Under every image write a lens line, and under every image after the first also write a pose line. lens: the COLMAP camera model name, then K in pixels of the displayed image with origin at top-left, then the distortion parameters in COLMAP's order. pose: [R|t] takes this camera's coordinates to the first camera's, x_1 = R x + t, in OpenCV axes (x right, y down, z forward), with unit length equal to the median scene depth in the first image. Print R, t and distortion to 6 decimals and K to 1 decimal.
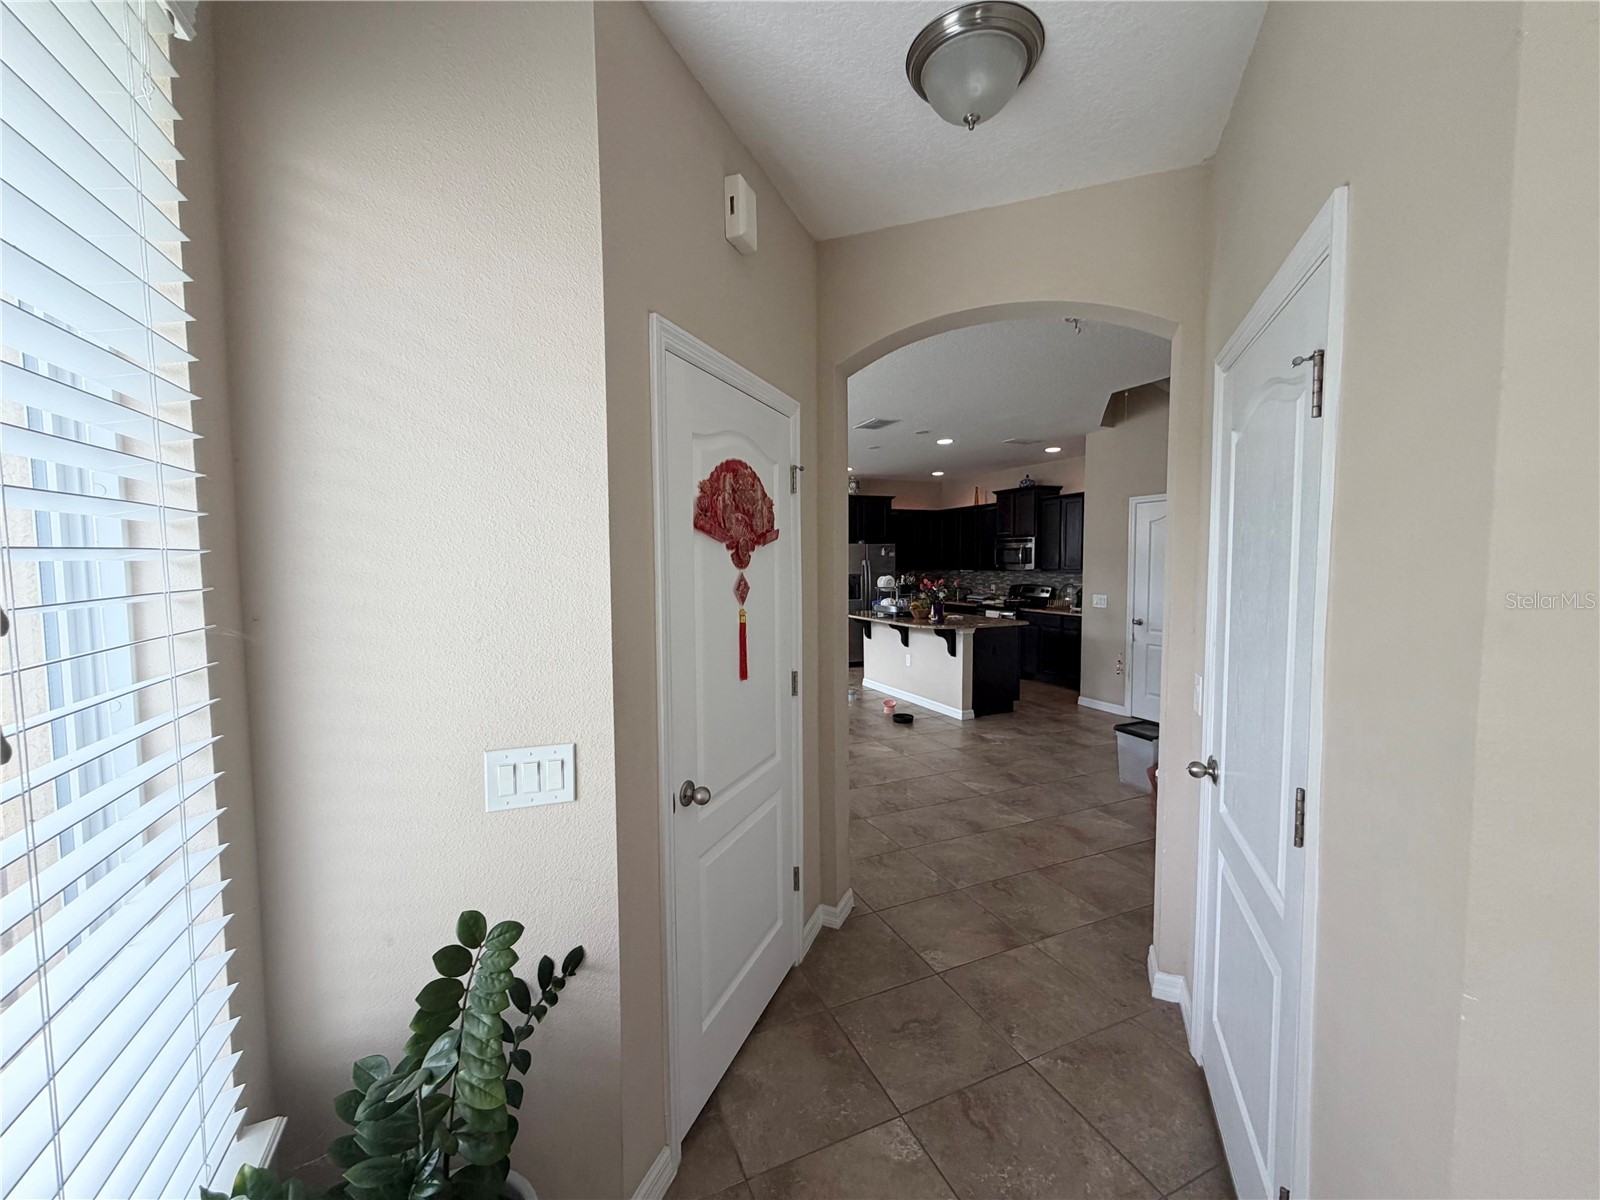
lens RADIAL K [[638.4, 0, 795.3], [0, 638.4, 599.7], [0, 0, 1]] dist [0.000959, -0.000080]
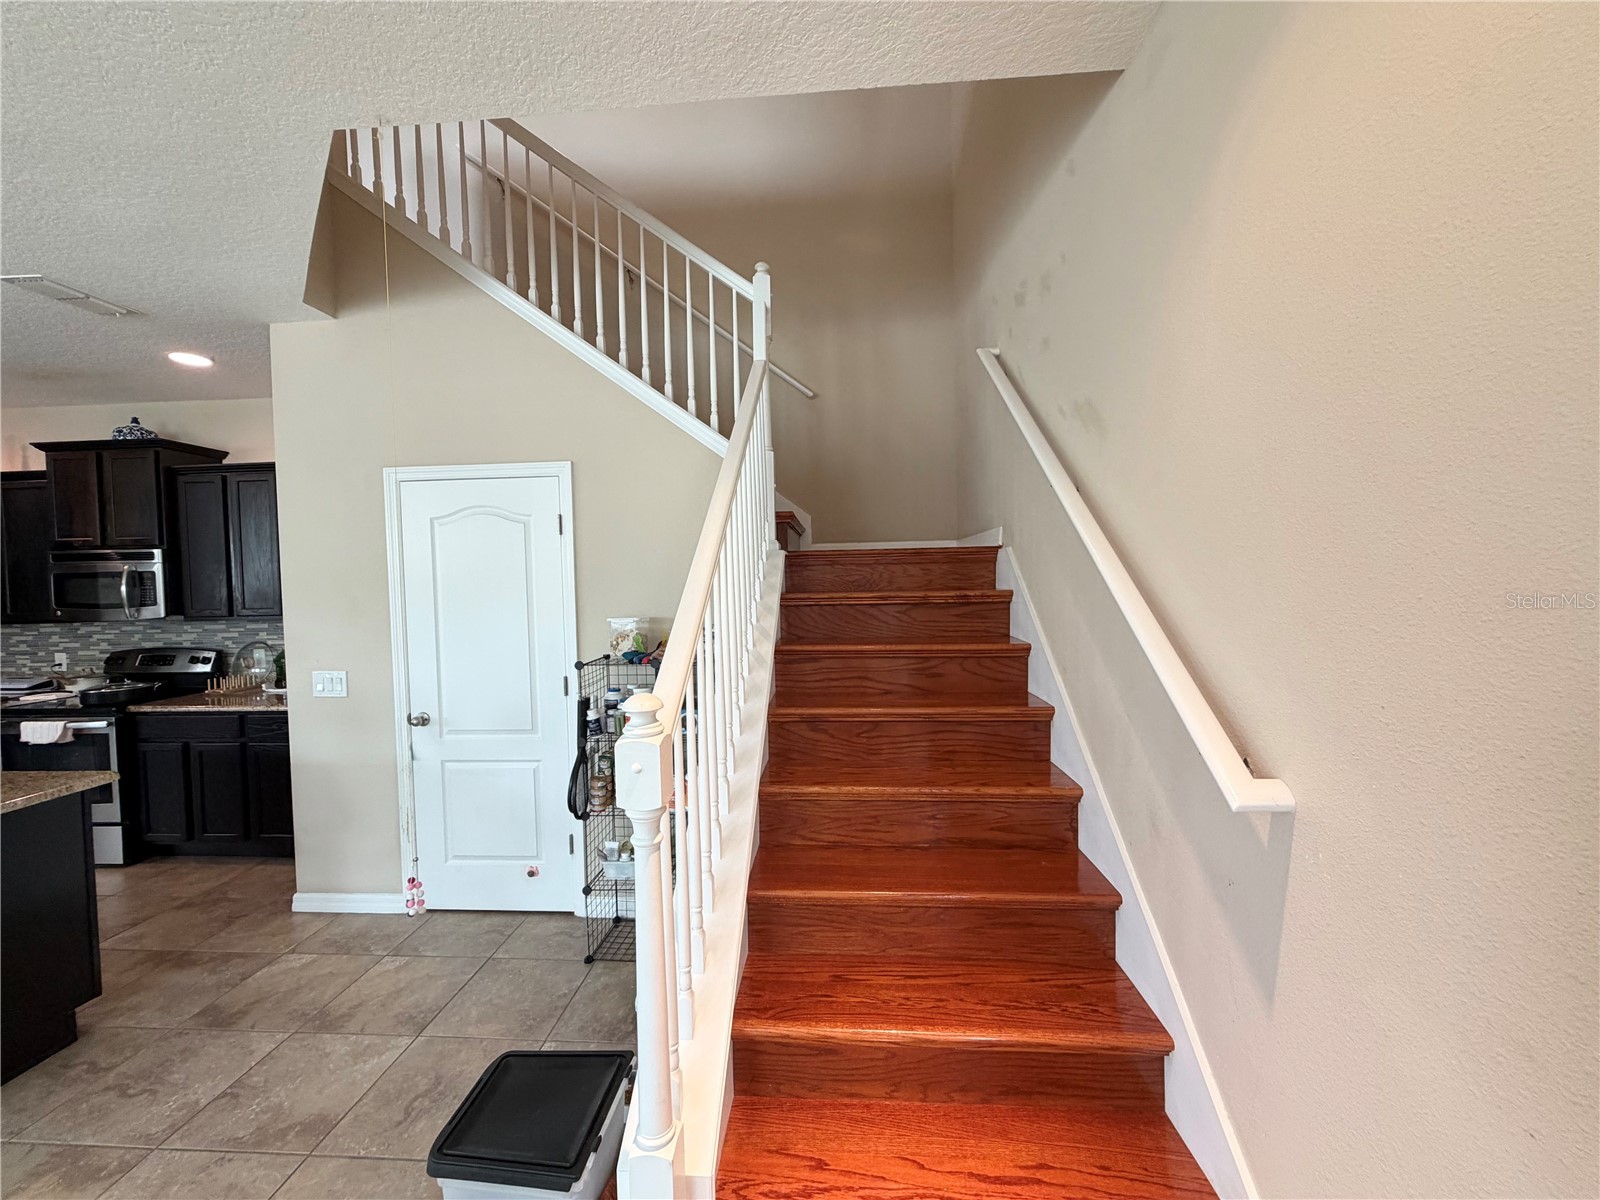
lens RADIAL K [[638.4, 0, 795.3], [0, 638.4, 599.7], [0, 0, 1]] dist [0.000959, -0.000080]
pose [[0.463270, -0.033570, 0.885581, 0.192276], [0.072405, 0.997375, -0.000069, -0.030179], [-0.883255, 0.064153, 0.464484, 0.412567]]
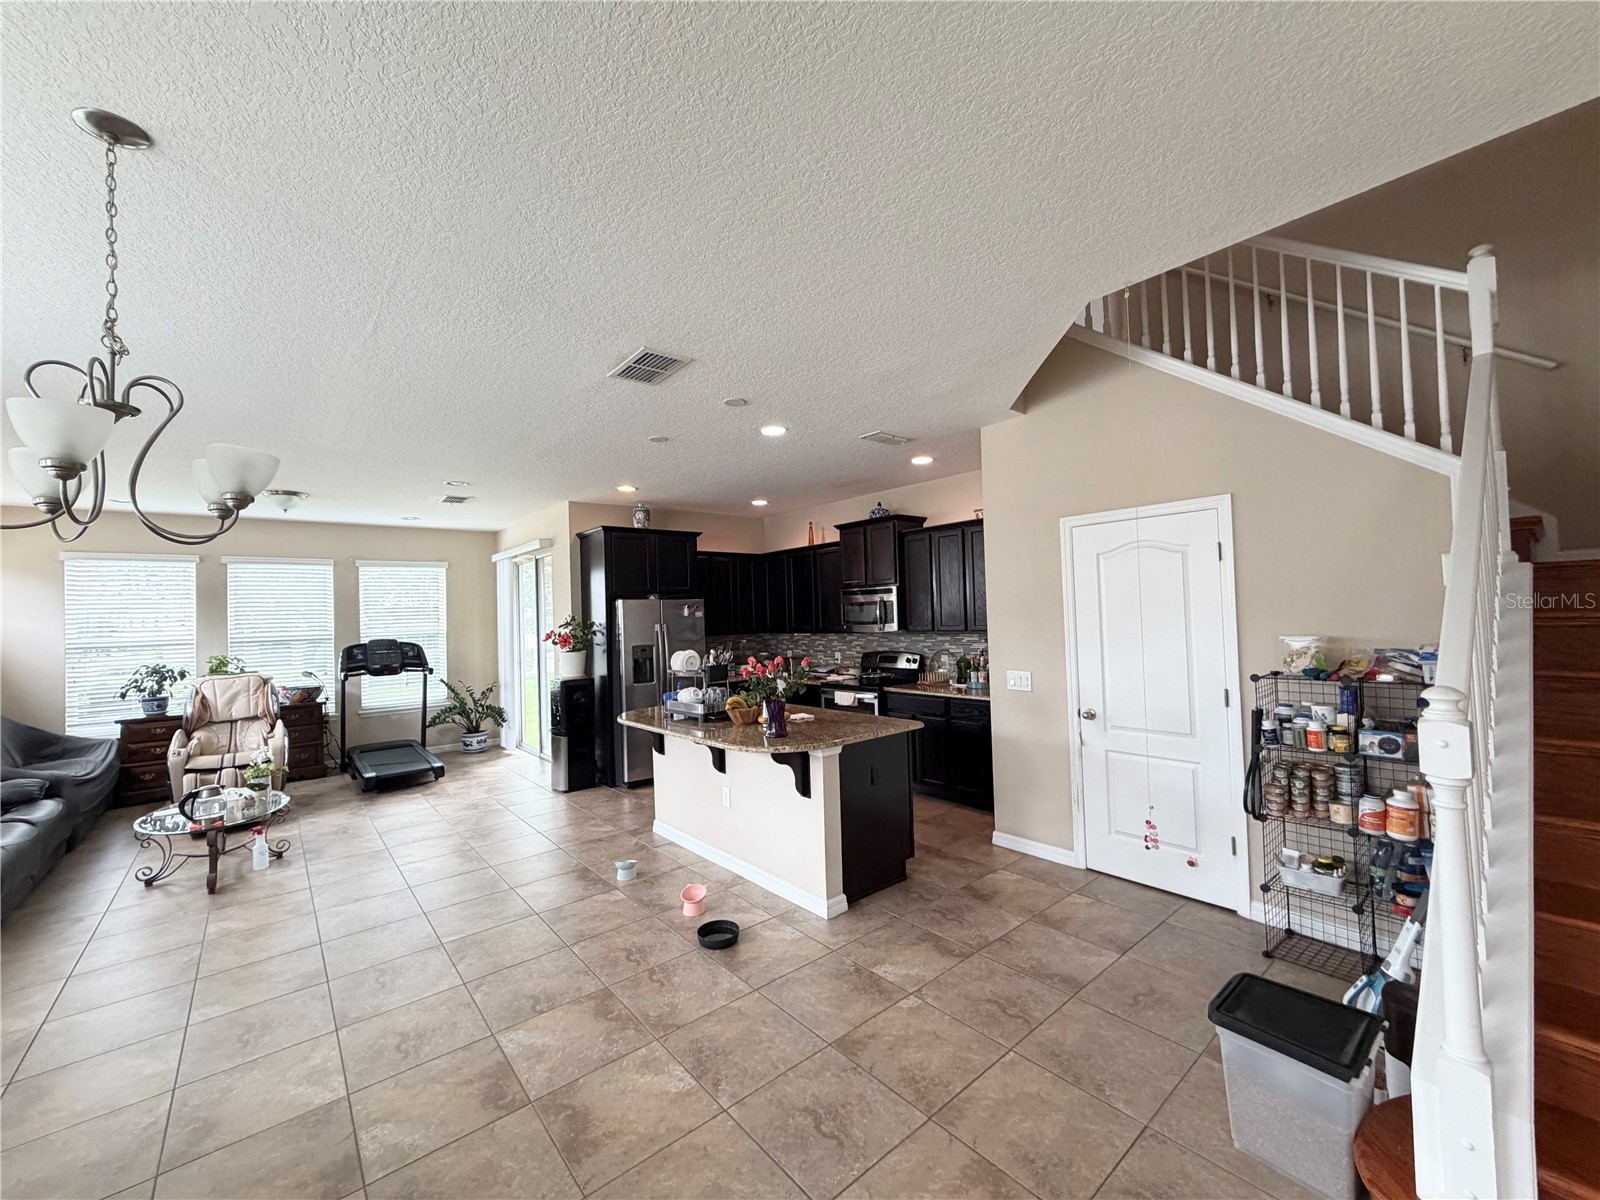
lens RADIAL K [[638.4, 0, 795.3], [0, 638.4, 599.7], [0, 0, 1]] dist [0.000959, -0.000080]
pose [[0.959901, -0.015331, 0.279920, 0.072915], [0.041262, 0.995355, -0.086982, -0.027846], [-0.277286, 0.095044, 0.956075, 0.385531]]
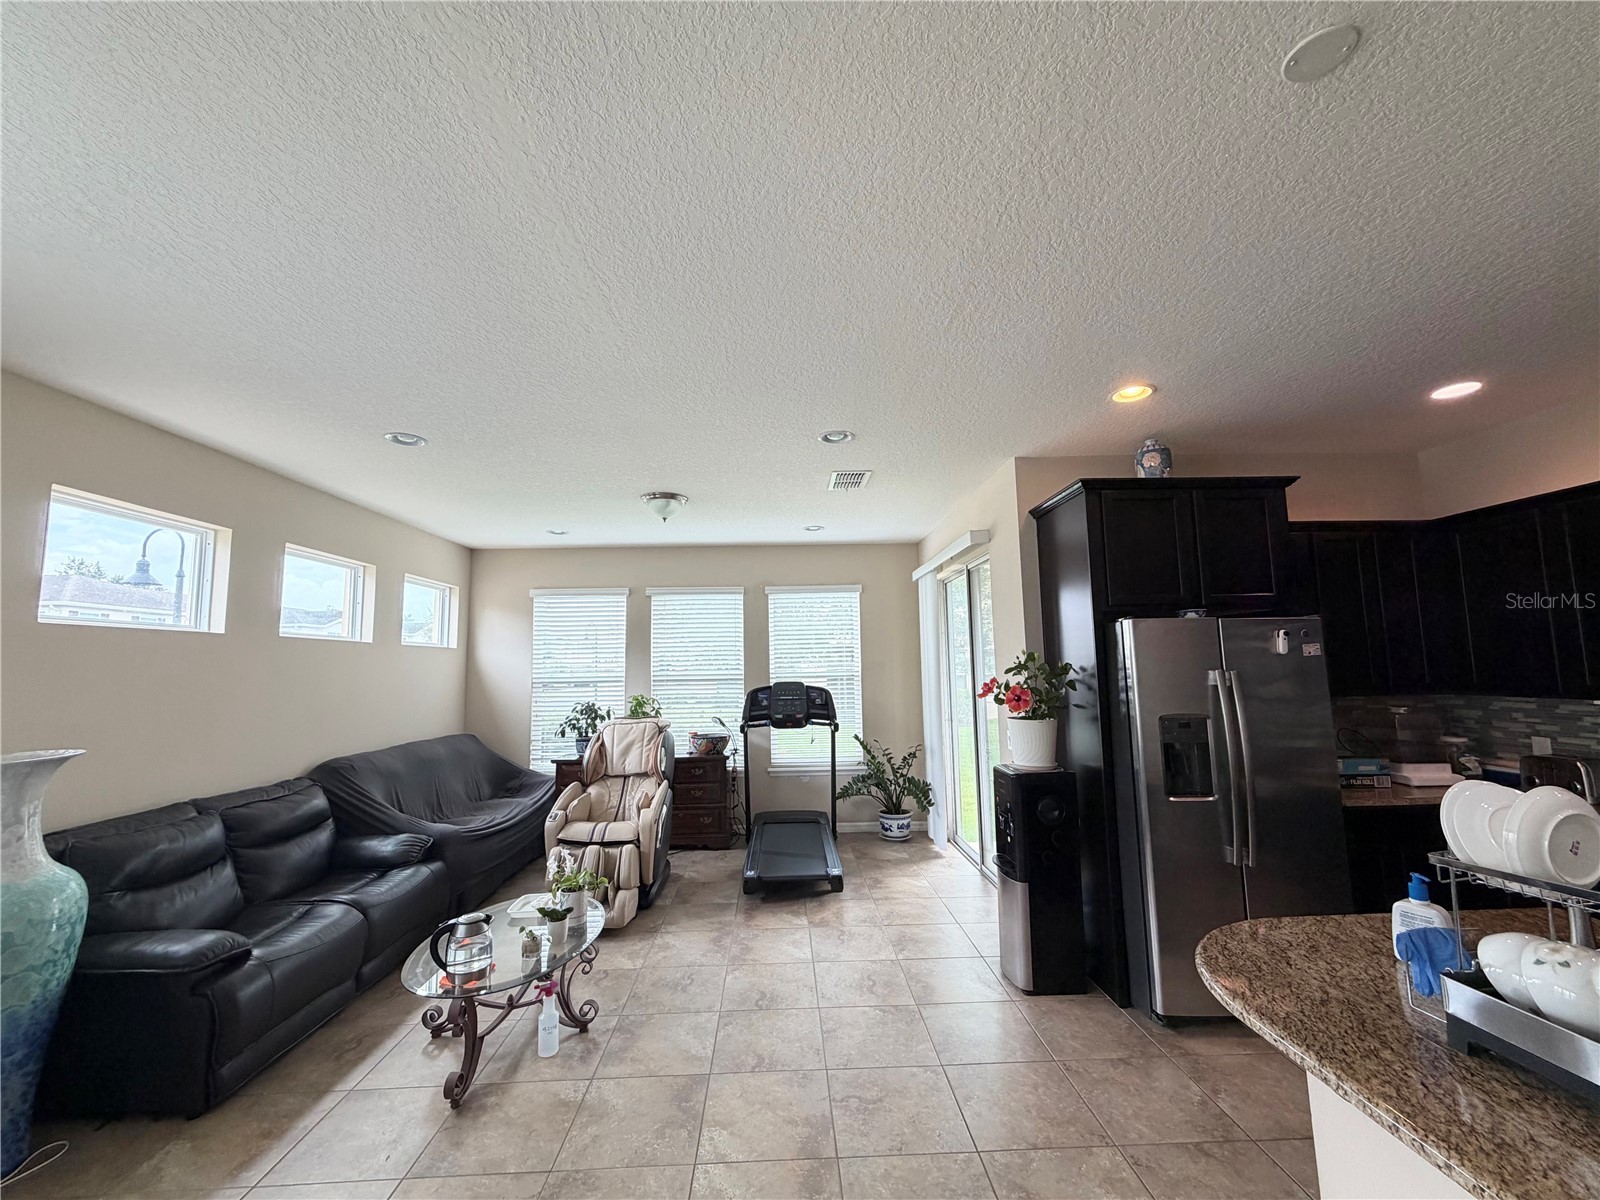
lens RADIAL K [[638.4, 0, 795.3], [0, 638.4, 599.7], [0, 0, 1]] dist [0.000959, -0.000080]
pose [[0.928003, -0.047890, -0.369482, 0.042136], [-0.012857, 0.986997, -0.160222, -0.052938], [0.372351, 0.153437, 0.915321, 0.777372]]
